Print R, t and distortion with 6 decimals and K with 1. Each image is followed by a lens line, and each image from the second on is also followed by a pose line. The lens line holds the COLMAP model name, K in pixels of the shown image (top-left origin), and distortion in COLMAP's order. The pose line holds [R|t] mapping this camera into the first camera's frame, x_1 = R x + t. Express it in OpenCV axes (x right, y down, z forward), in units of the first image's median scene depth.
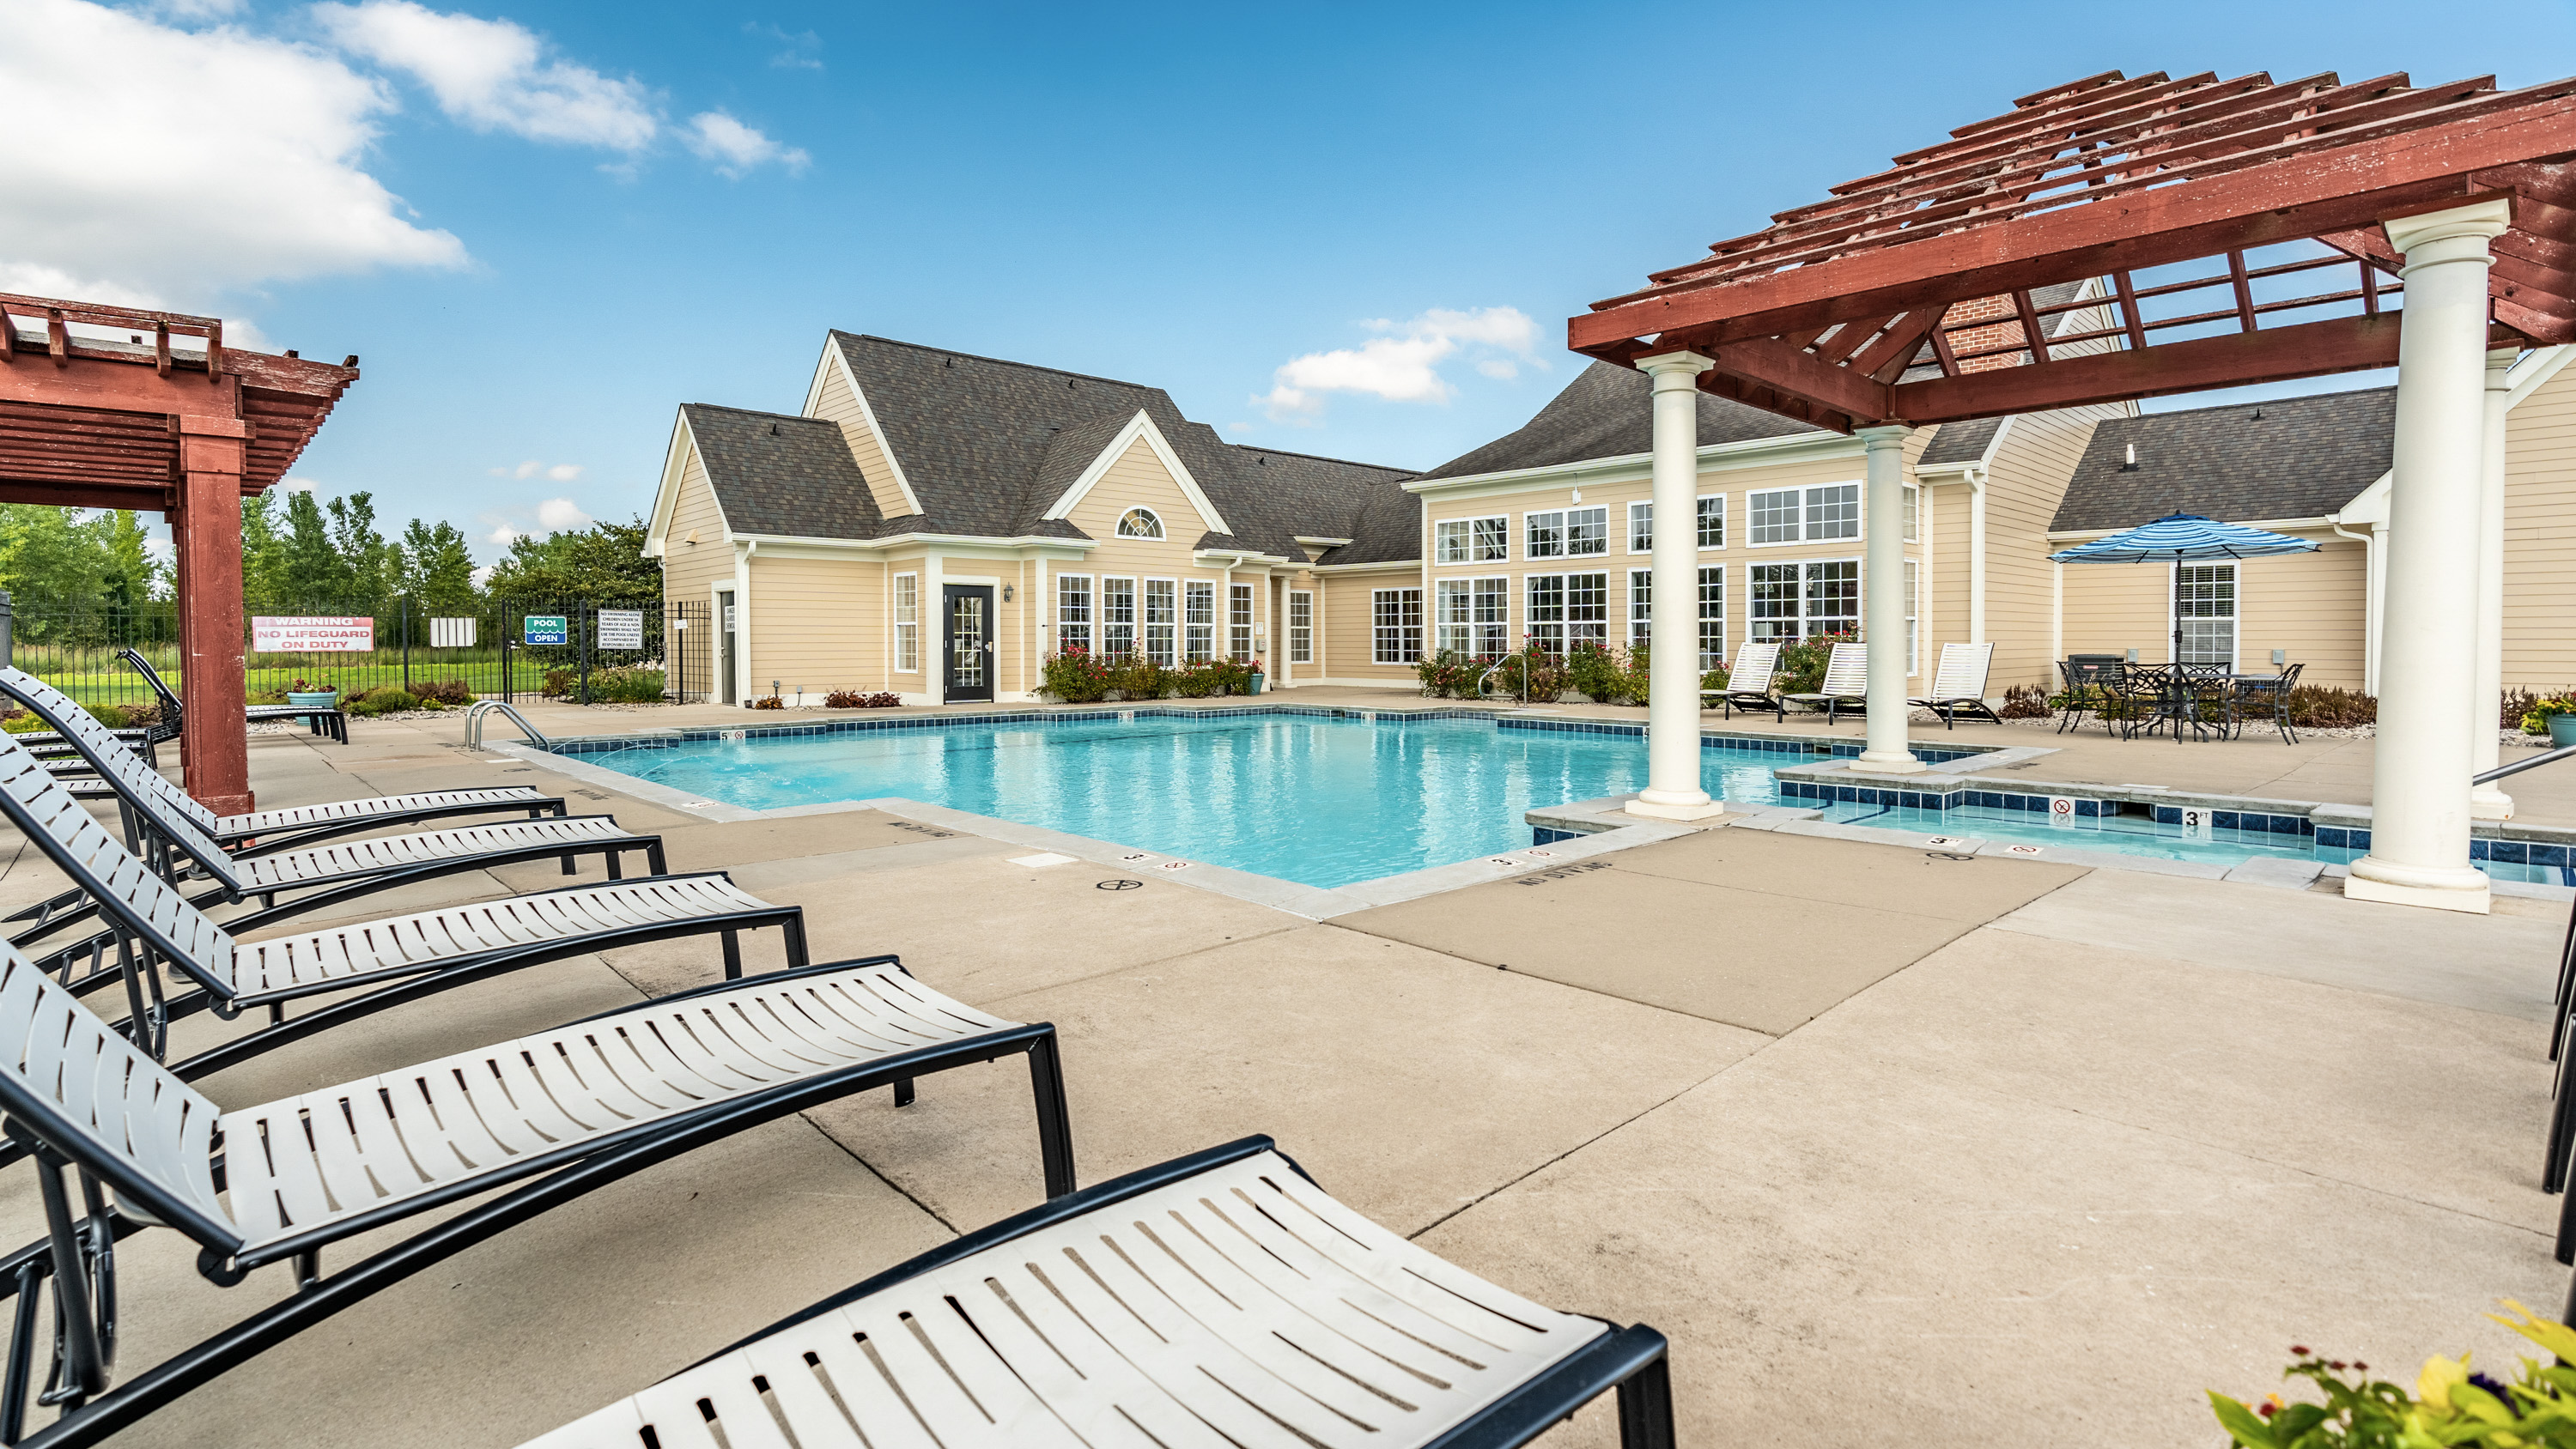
lens RADIAL K [[1201.3, 0, 1299.1], [0, 1201.3, 673.6], [0, 0, 1]] dist [-0.004672, -0.000005]
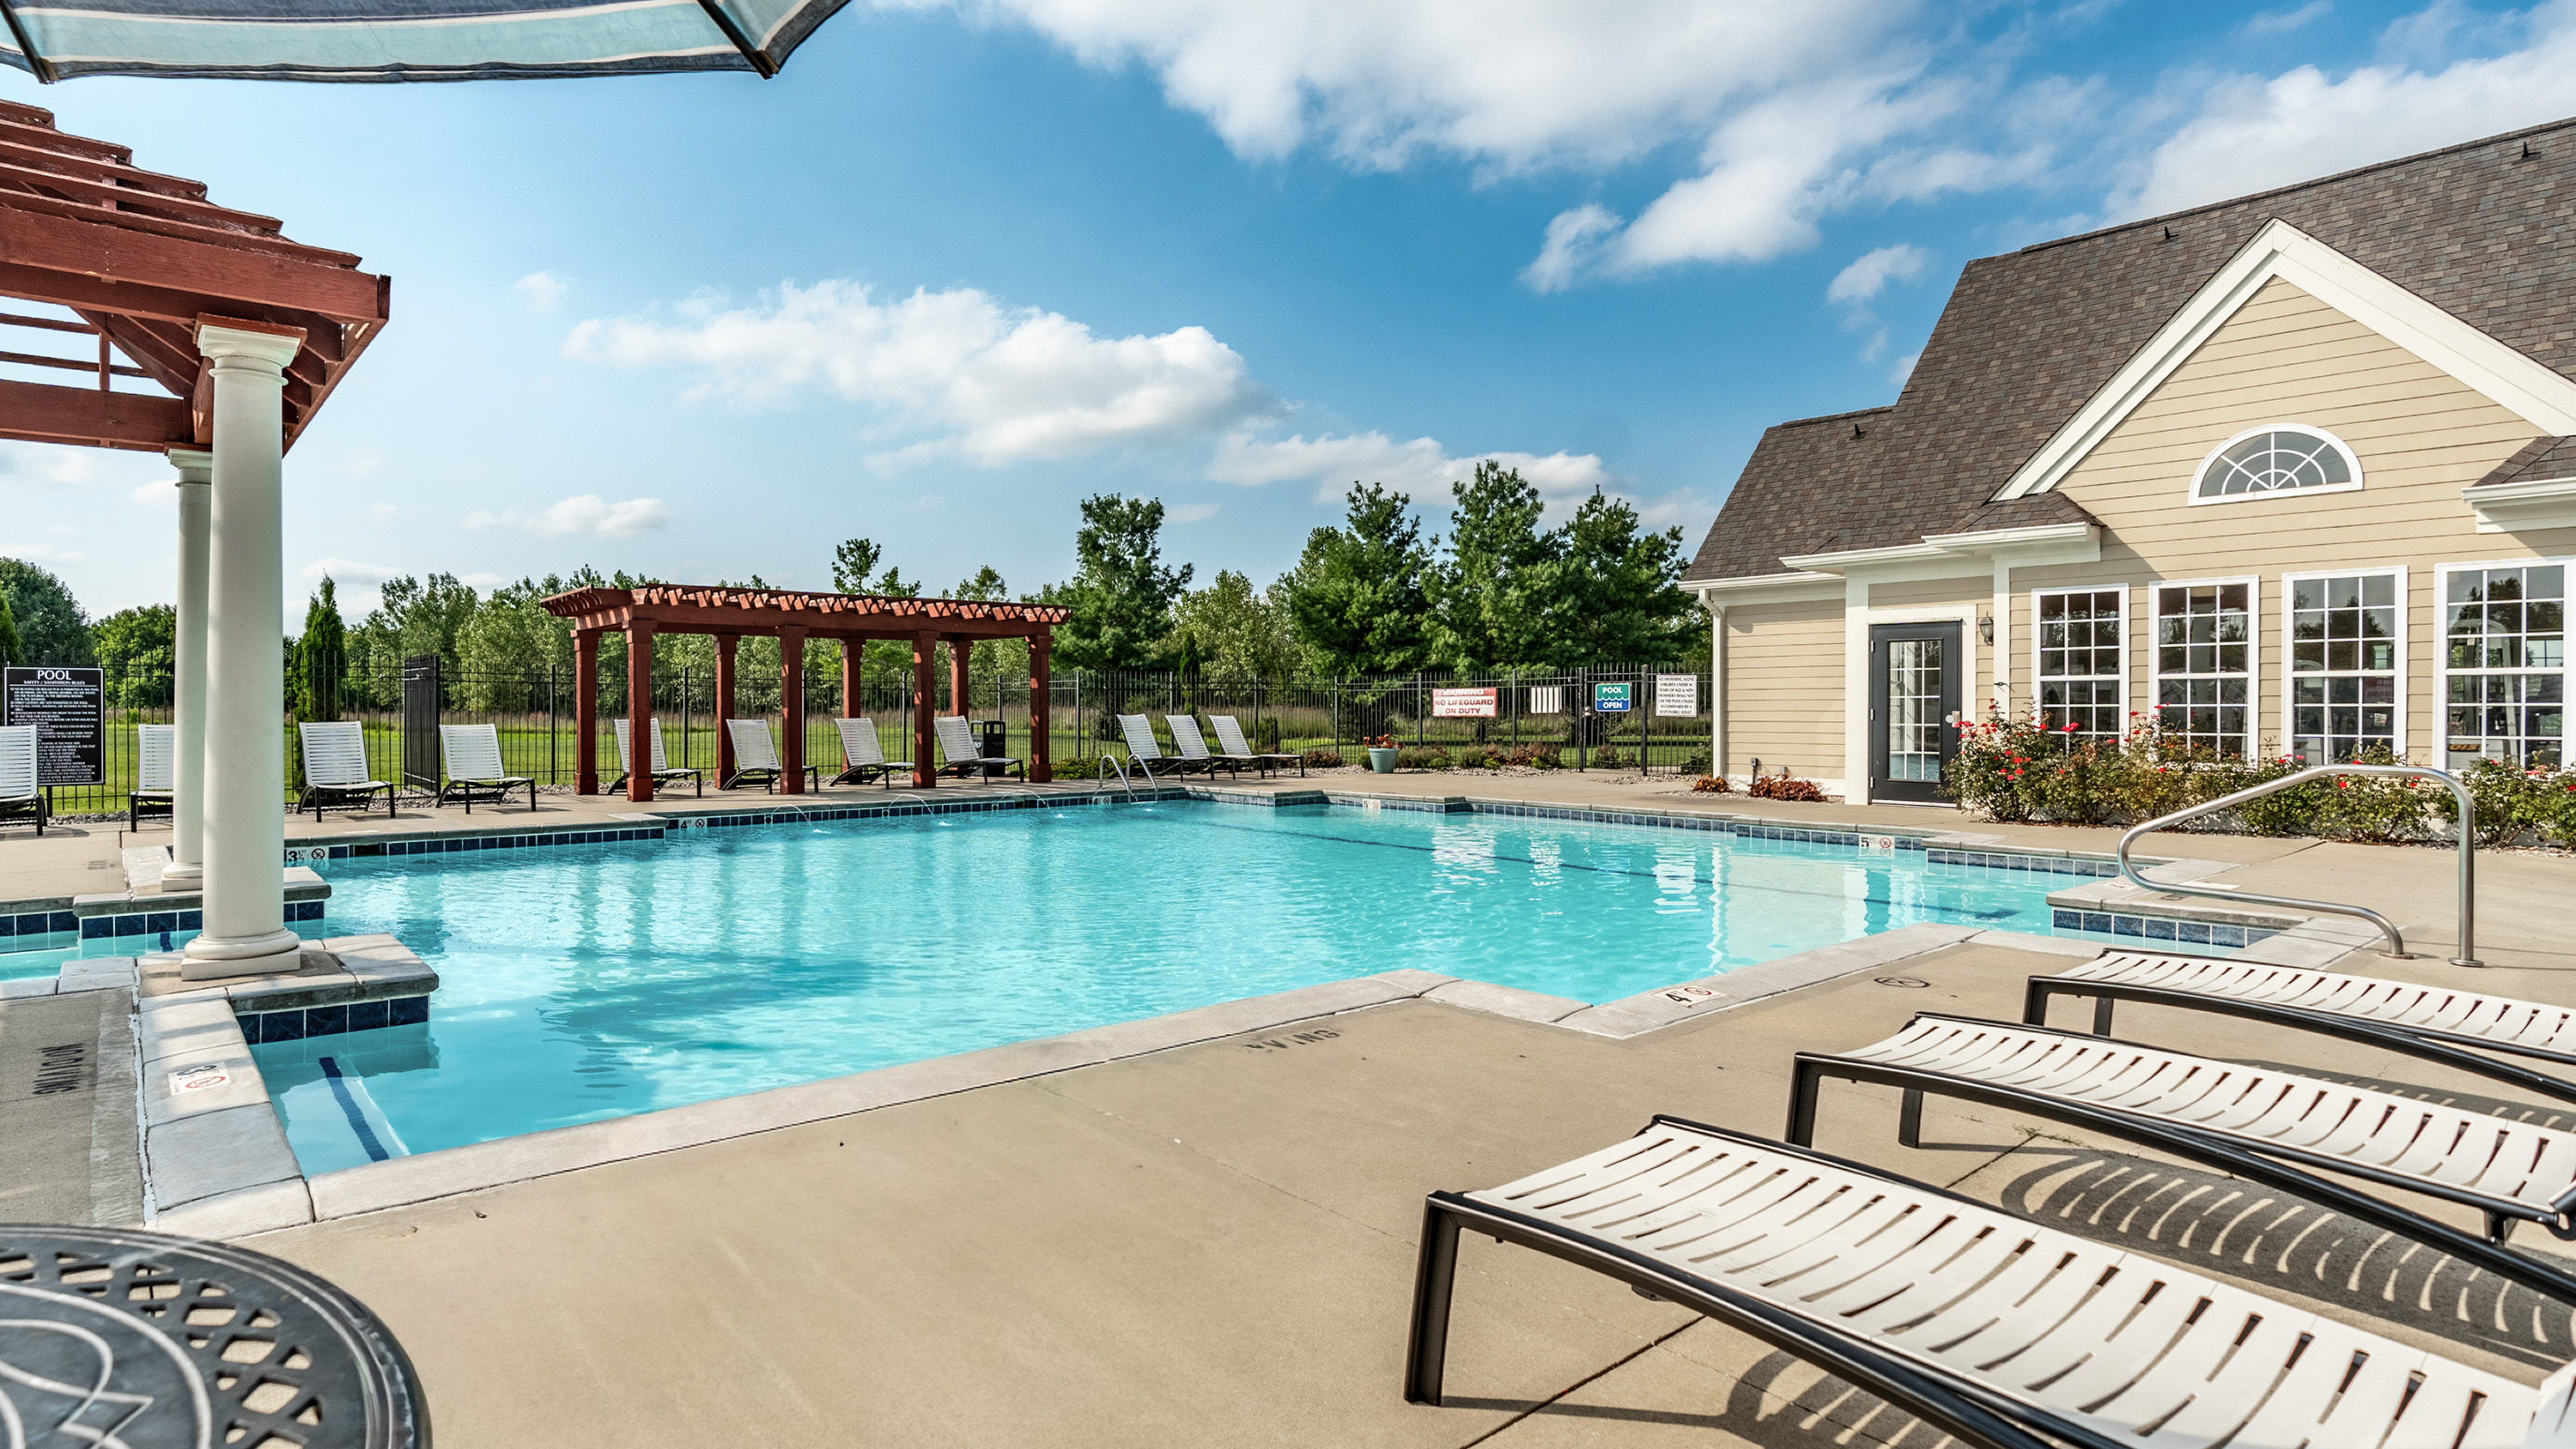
lens RADIAL K [[1317.2, 0, 1180.8], [0, 1317.2, 715.8], [0, 0, 1]] dist [-0.003753, 0.000201]
pose [[-0.069314, 0.010810, -0.997536, 0.441739], [-0.020436, 0.999716, 0.012254, -0.024094], [0.997386, 0.021235, -0.069073, 0.647517]]
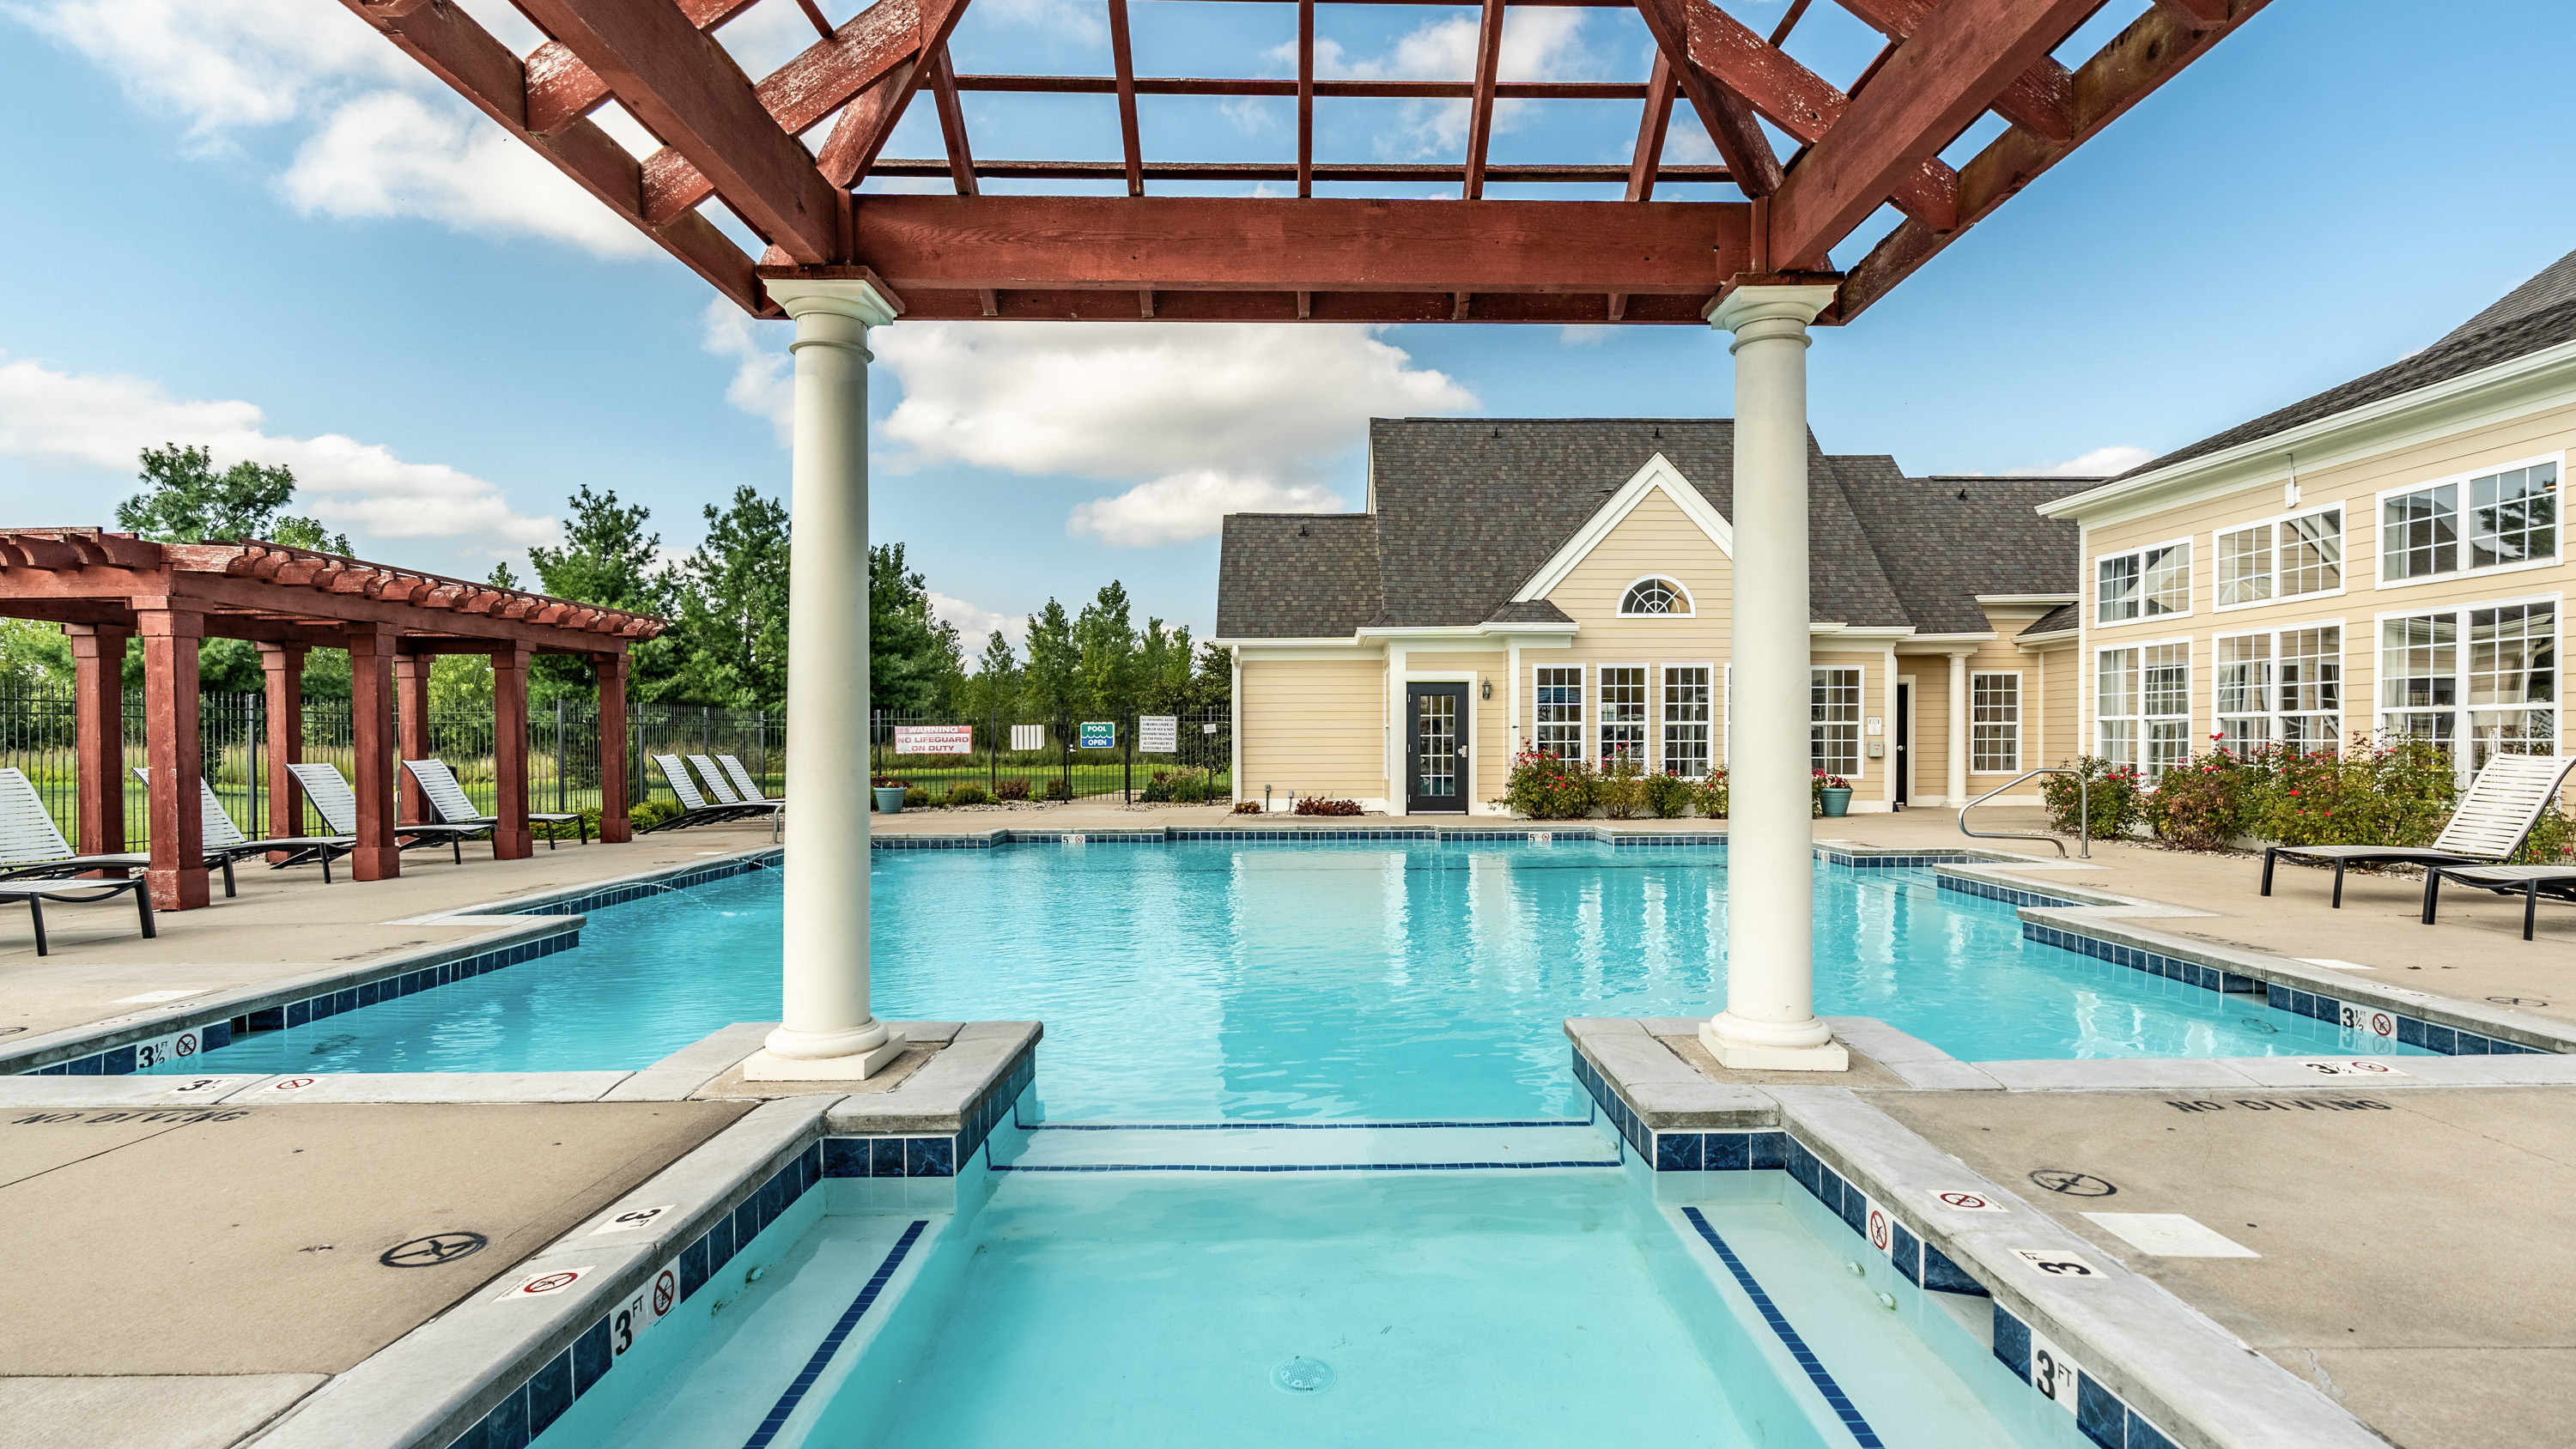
lens RADIAL K [[1317.2, 0, 1313.0], [0, 1317.2, 740.2], [0, 0, 1]] dist [-0.003753, 0.000201]
pose [[0.734585, -0.001569, -0.678515, 0.312159], [-0.015657, 0.999692, -0.019263, -0.010155], [0.678336, 0.024774, 0.734334, 0.219404]]
